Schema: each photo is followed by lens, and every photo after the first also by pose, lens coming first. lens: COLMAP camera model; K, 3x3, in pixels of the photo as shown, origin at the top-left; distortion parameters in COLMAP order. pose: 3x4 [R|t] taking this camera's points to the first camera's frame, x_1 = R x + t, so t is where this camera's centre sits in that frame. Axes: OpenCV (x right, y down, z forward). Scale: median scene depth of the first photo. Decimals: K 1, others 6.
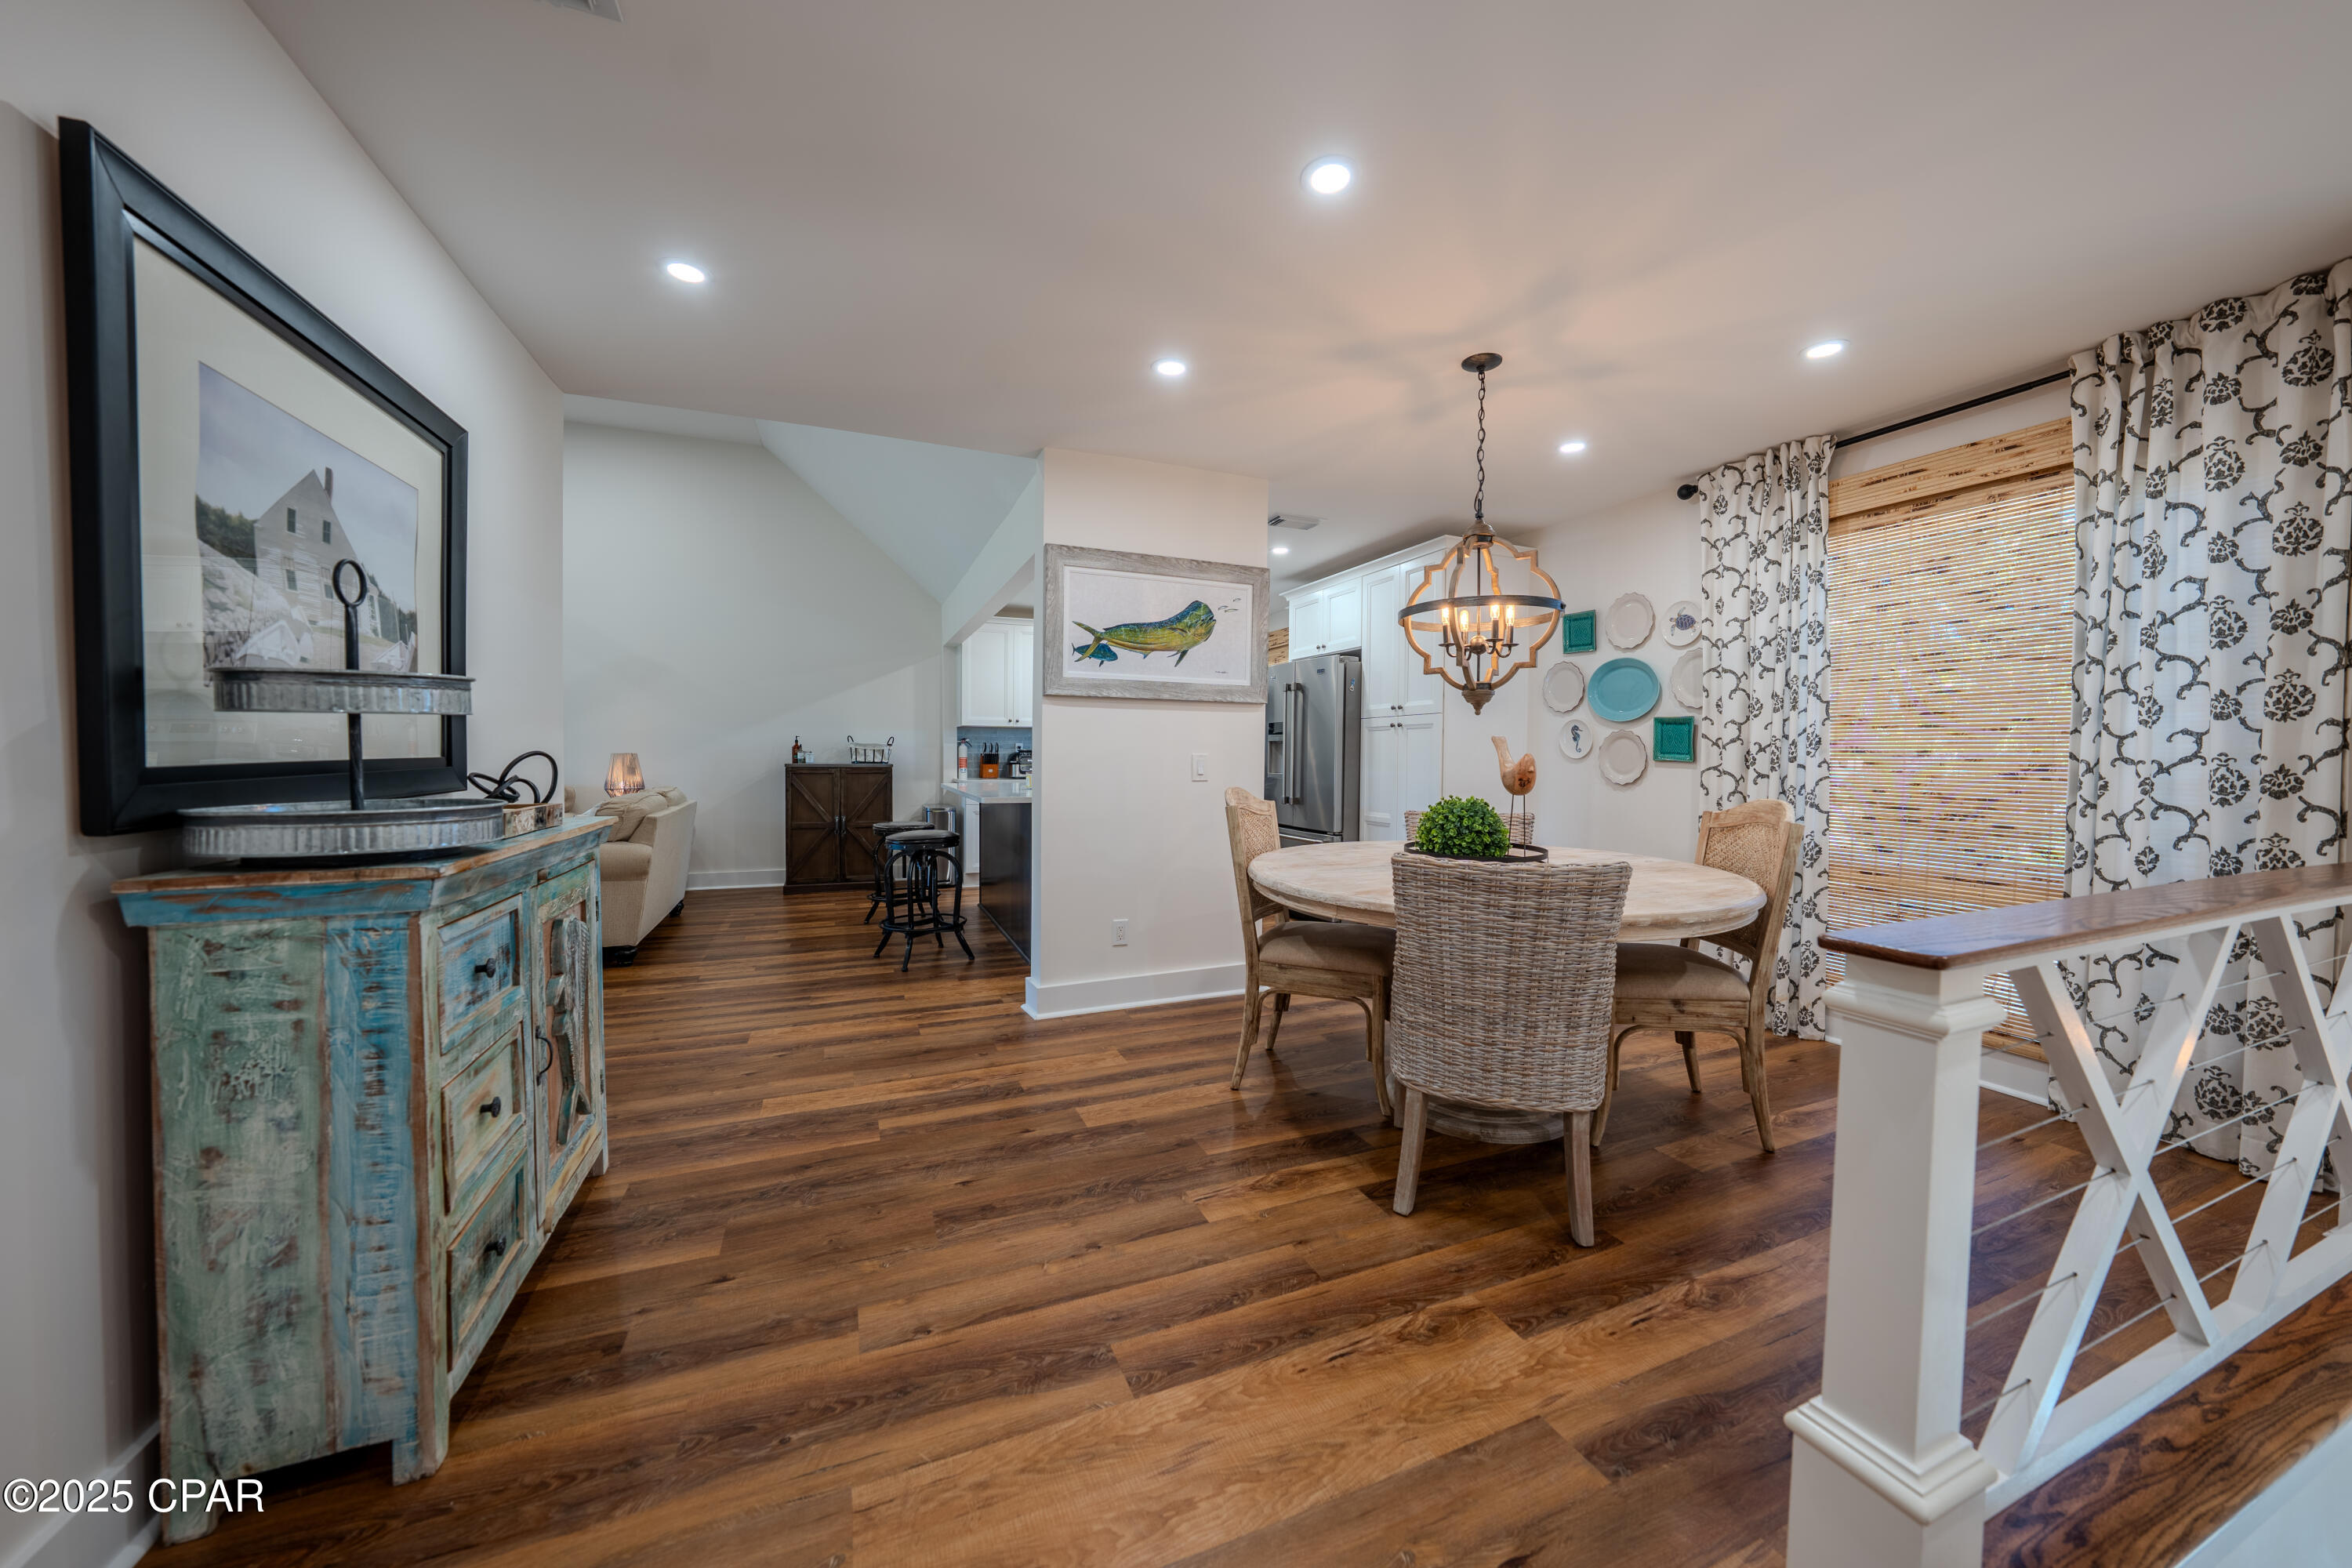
lens RADIAL K [[818.1, 0, 1185.2], [0, 818.1, 778.3], [0, 0, 1]] dist [-0.028182, 0.006356]
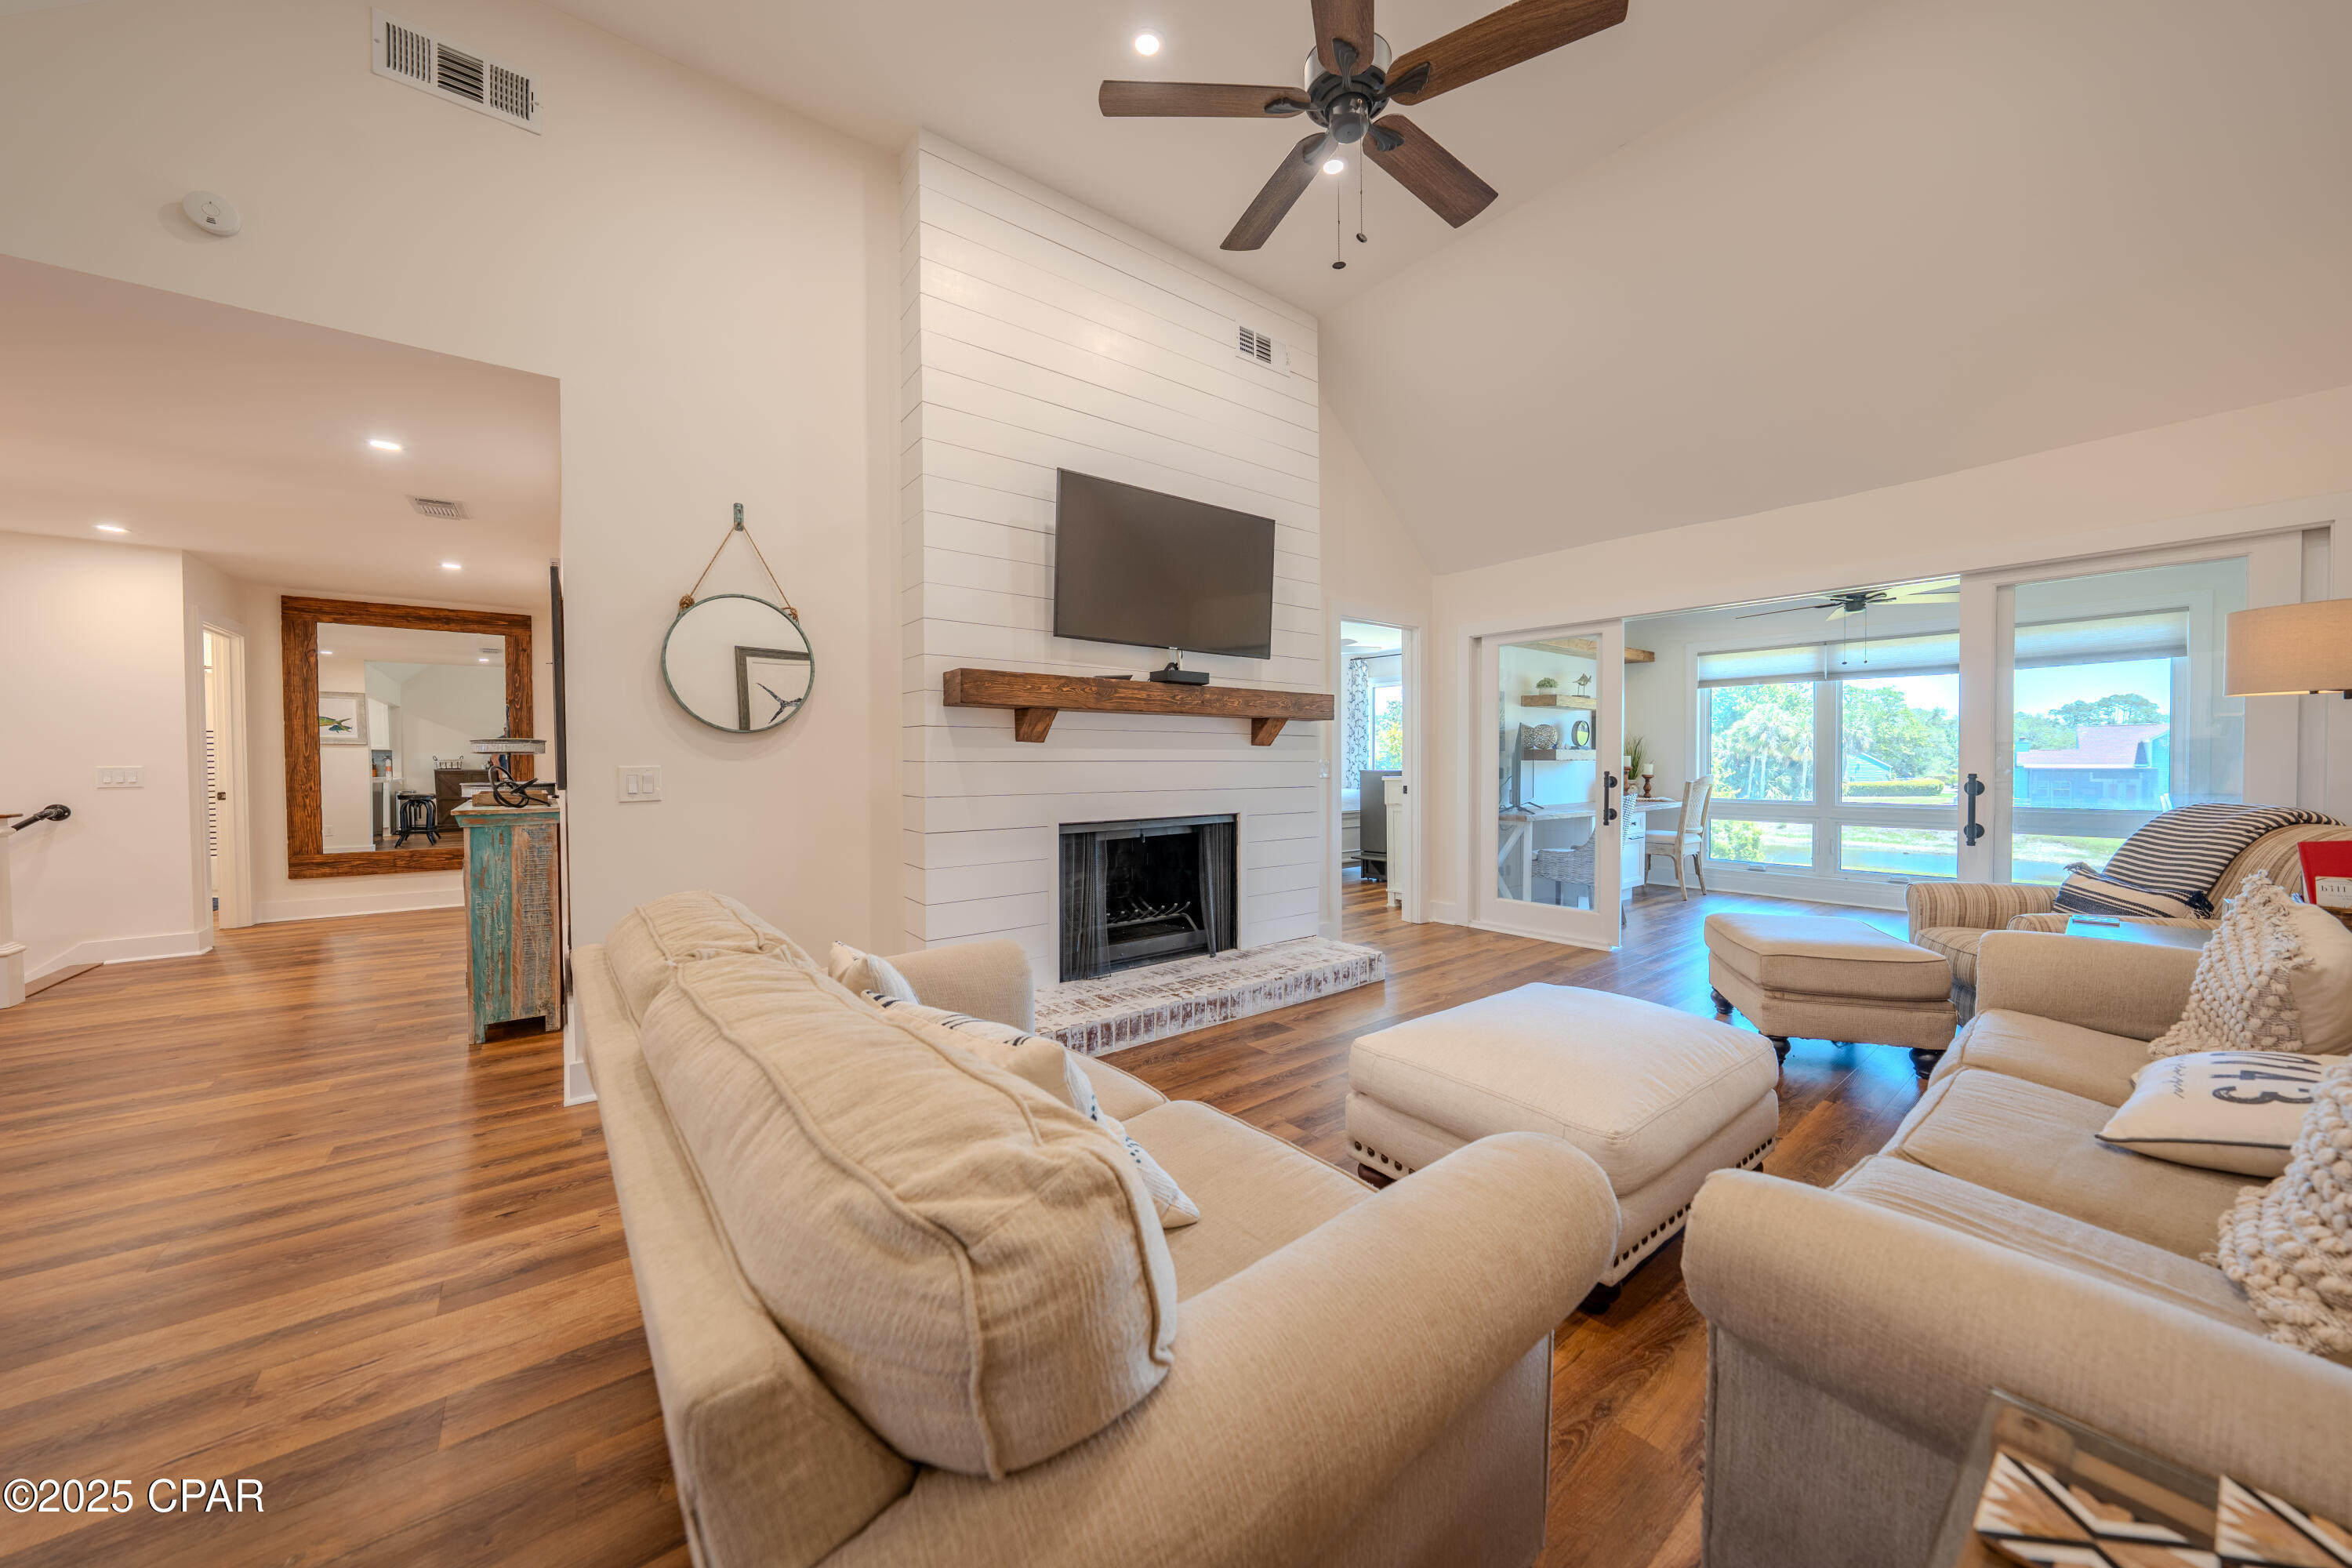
lens RADIAL K [[816.4, 0, 1176.2], [0, 816.4, 780.8], [0, 0, 1]] dist [-0.029980, 0.007202]
pose [[-0.964812, 0.003436, -0.262920, -1.333907], [-0.010291, 0.998655, 0.050814, -0.078429], [0.262741, 0.051732, -0.963479, 2.293015]]
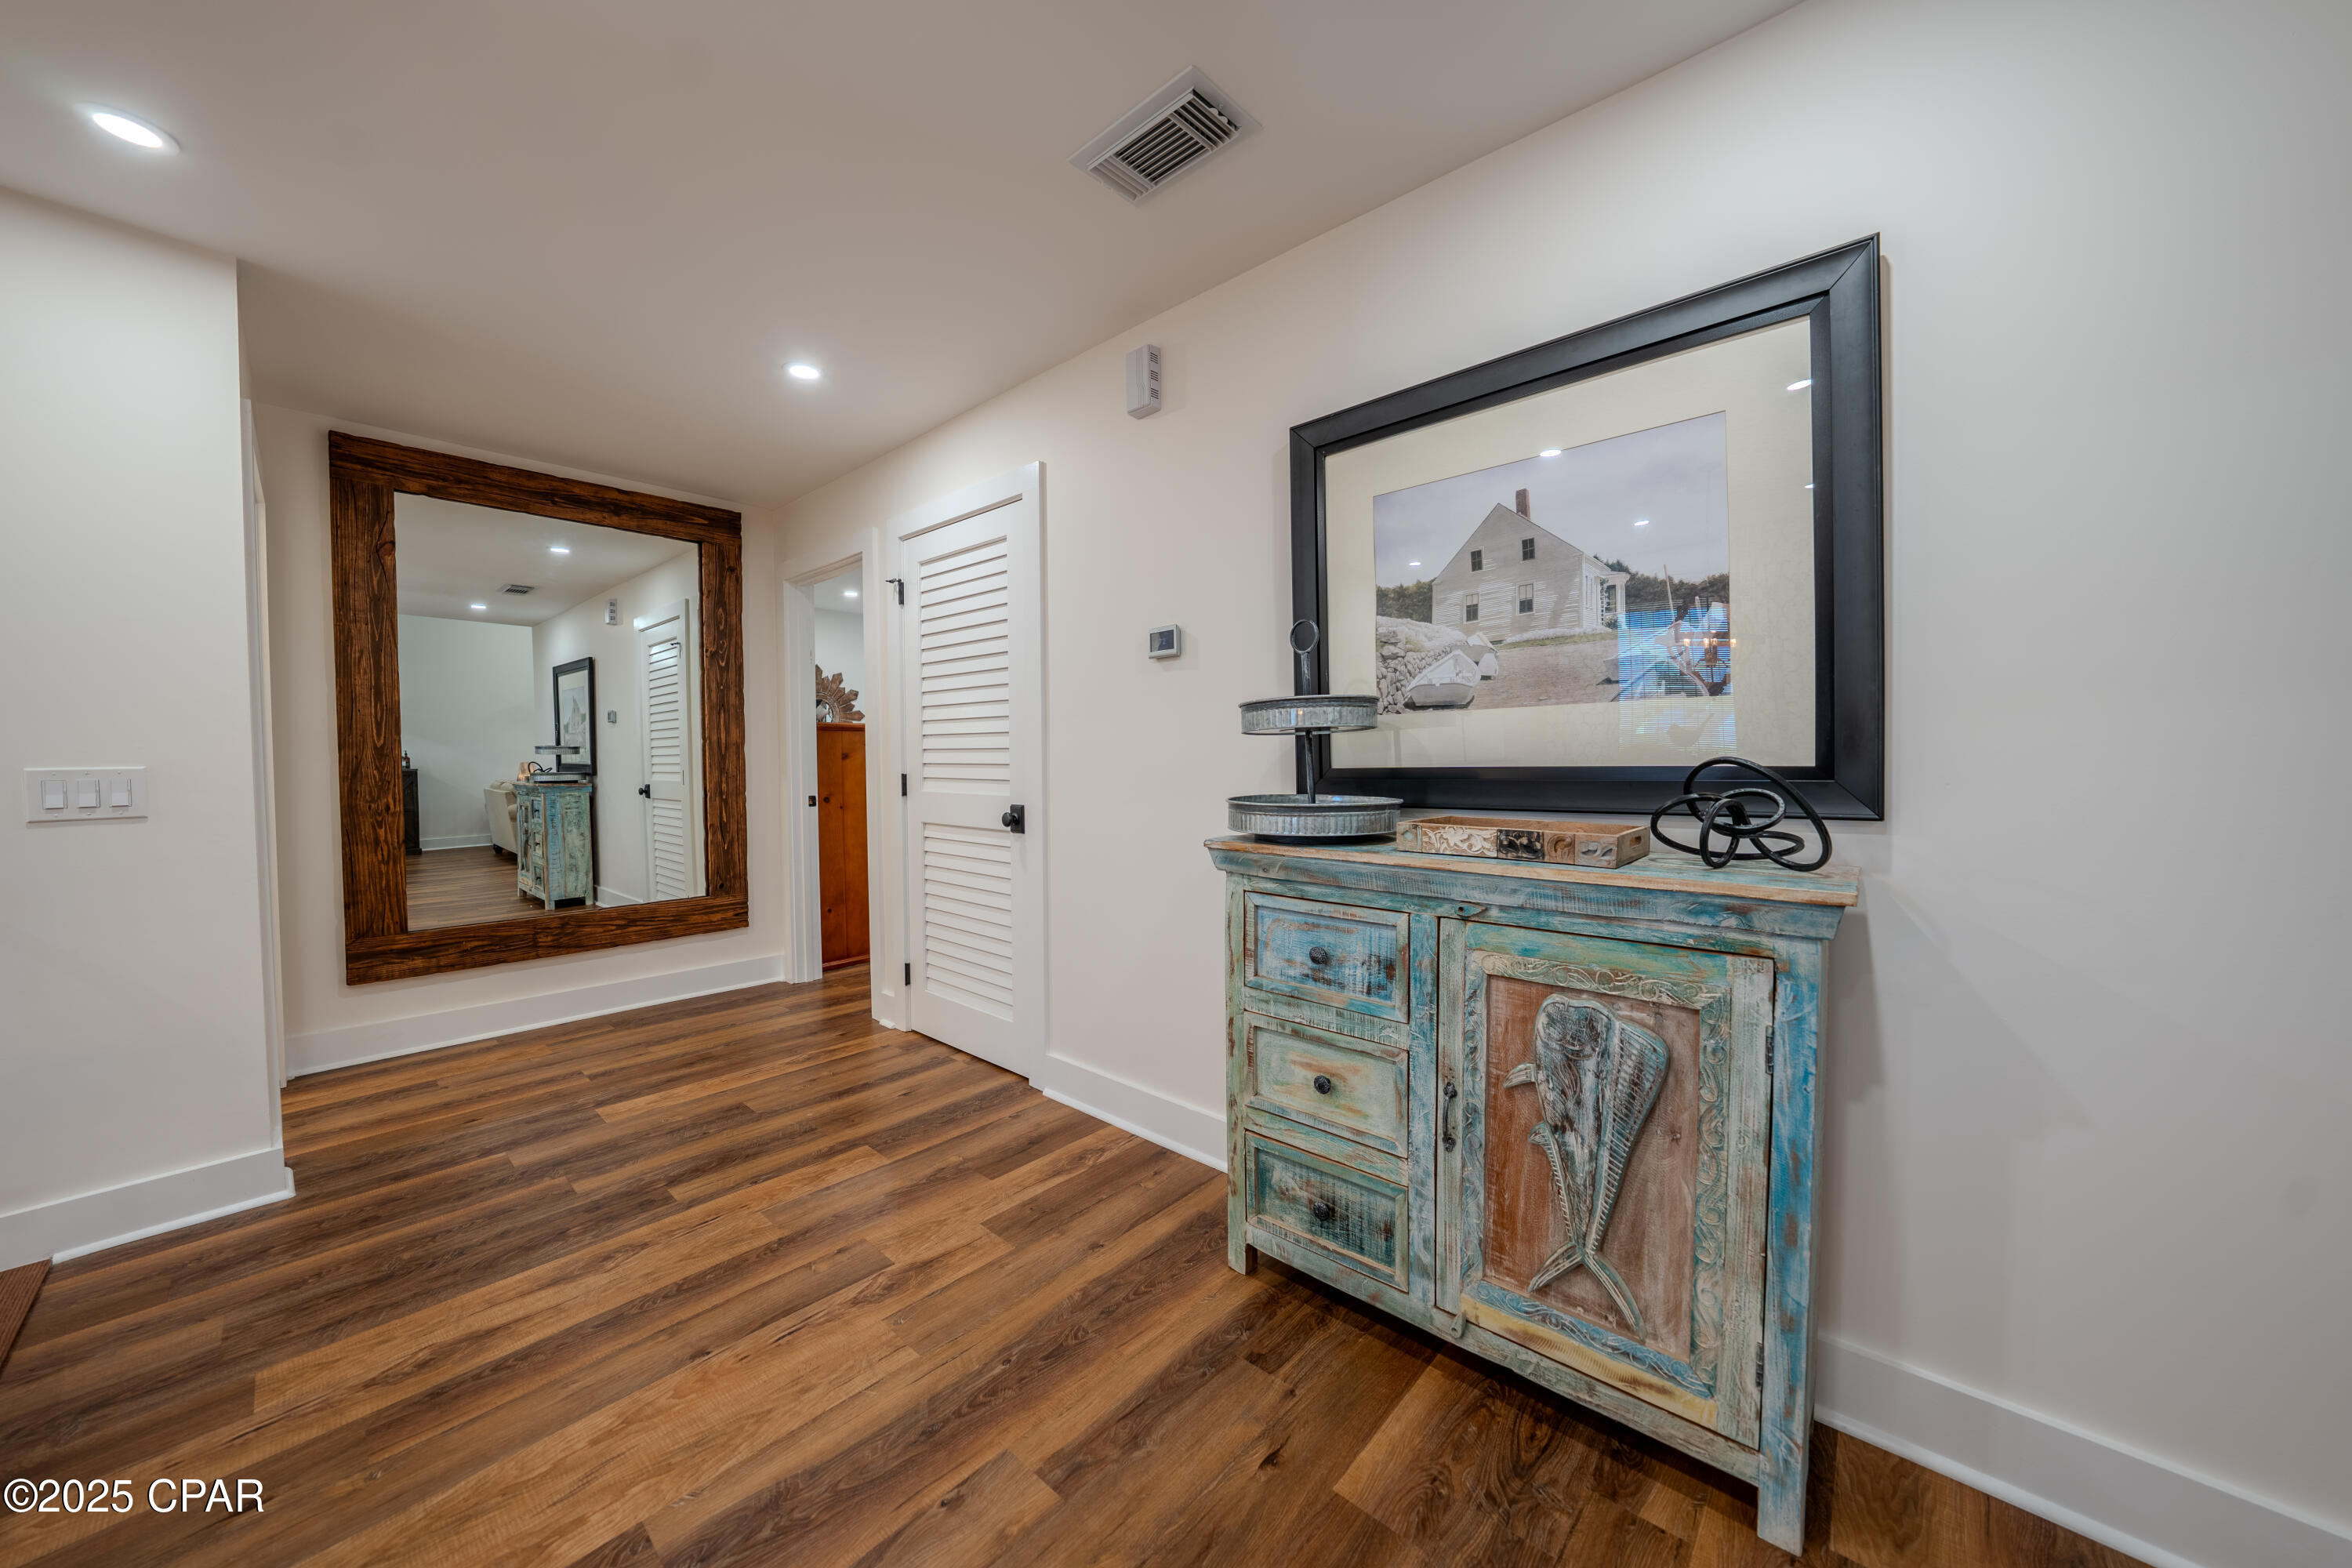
lens RADIAL K [[818.1, 0, 1185.2], [0, 818.1, 778.3], [0, 0, 1]] dist [-0.028182, 0.006356]
pose [[-0.900056, 0.013157, -0.435575, -0.120847], [-0.010417, 0.998609, 0.051689, -0.035117], [0.435649, 0.051061, -0.898667, 1.066104]]
